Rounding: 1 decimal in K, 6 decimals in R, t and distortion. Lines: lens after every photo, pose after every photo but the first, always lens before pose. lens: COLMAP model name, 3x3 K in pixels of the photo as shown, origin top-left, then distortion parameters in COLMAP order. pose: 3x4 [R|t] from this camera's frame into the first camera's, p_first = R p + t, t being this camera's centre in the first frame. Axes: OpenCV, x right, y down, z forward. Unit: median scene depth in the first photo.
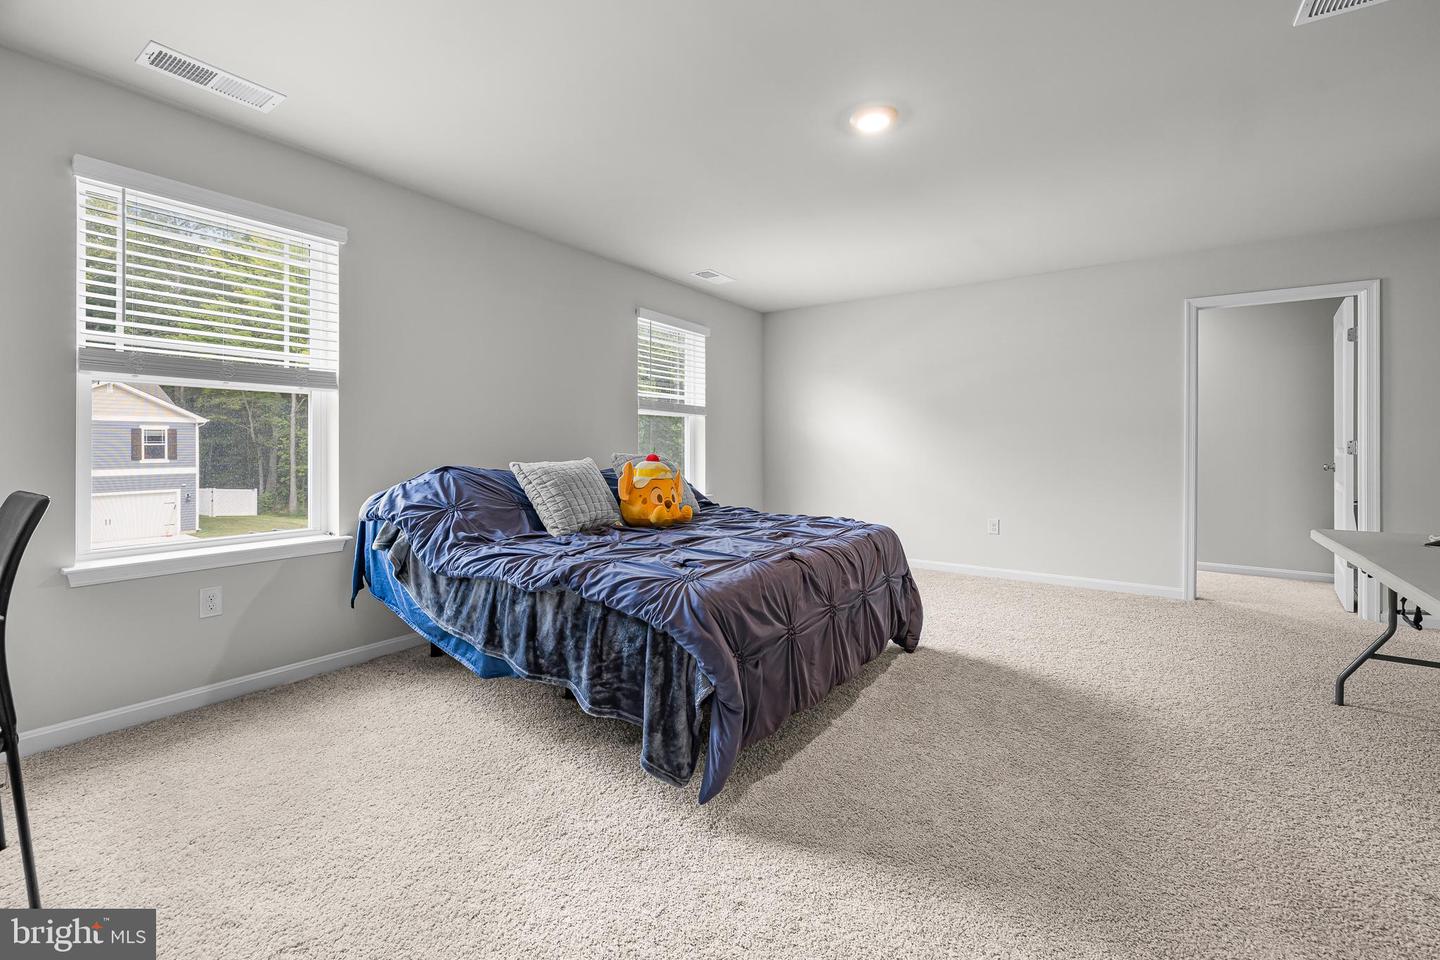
lens RADIAL K [[605.2, 0, 714.3], [0, 605.2, 463.2], [0, 0, 1]] dist [0.002010, 0.000199]
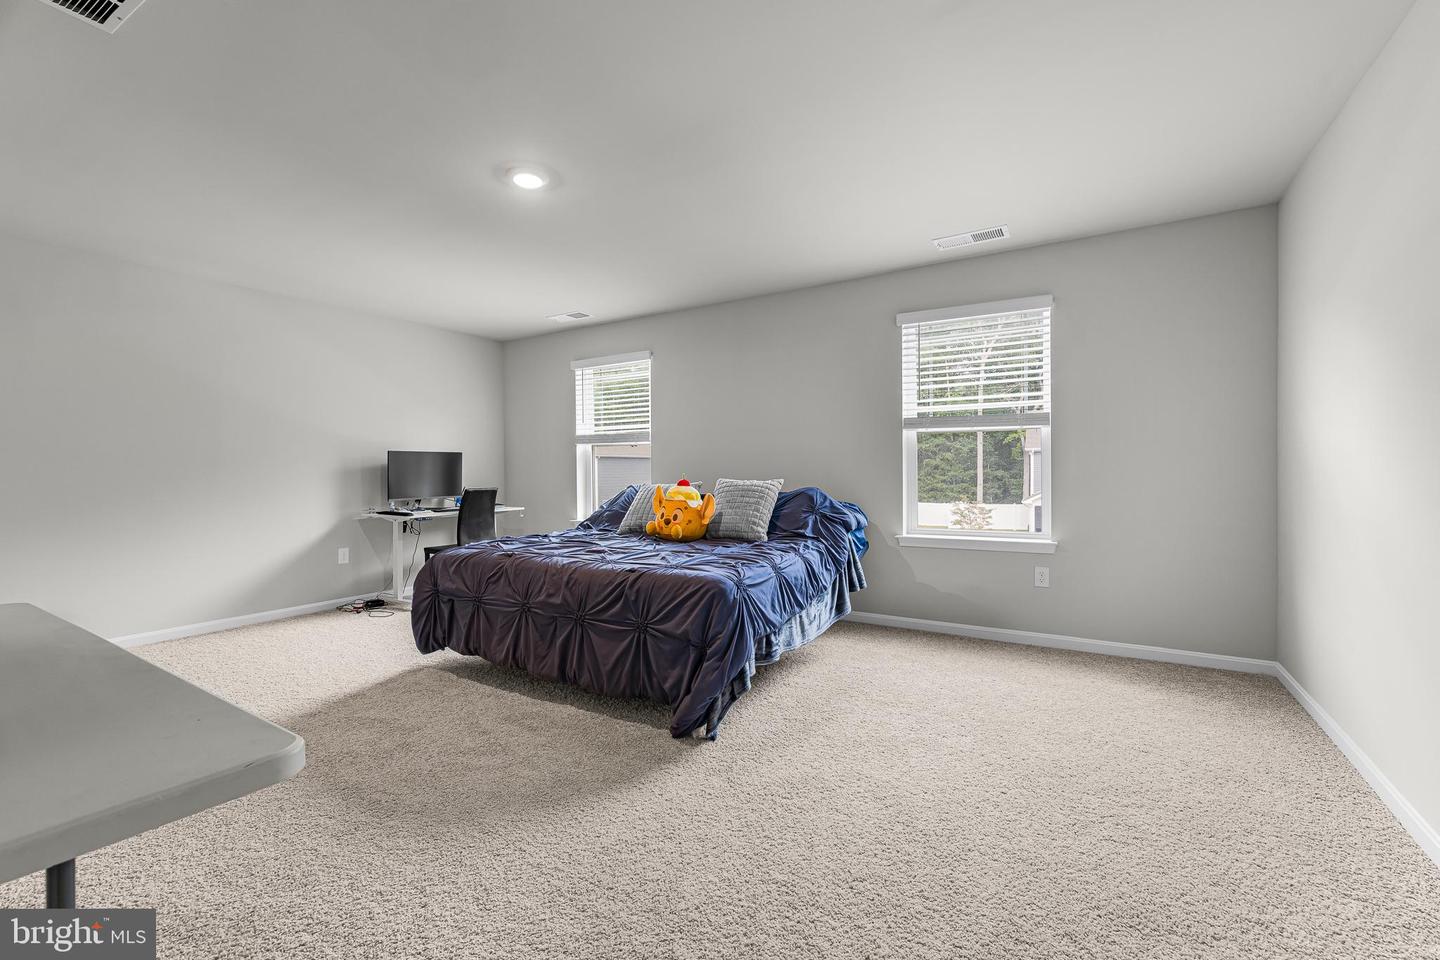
lens RADIAL K [[632.7, 0, 720.0], [0, 632.7, 480.0], [0, 0, 1]] dist [0.002524, 0.000202]
pose [[0.037909, -0.005895, -0.999264, 1.149589], [-0.027296, 0.999603, -0.006933, -0.007702], [0.998908, 0.027538, 0.037733, 1.037728]]
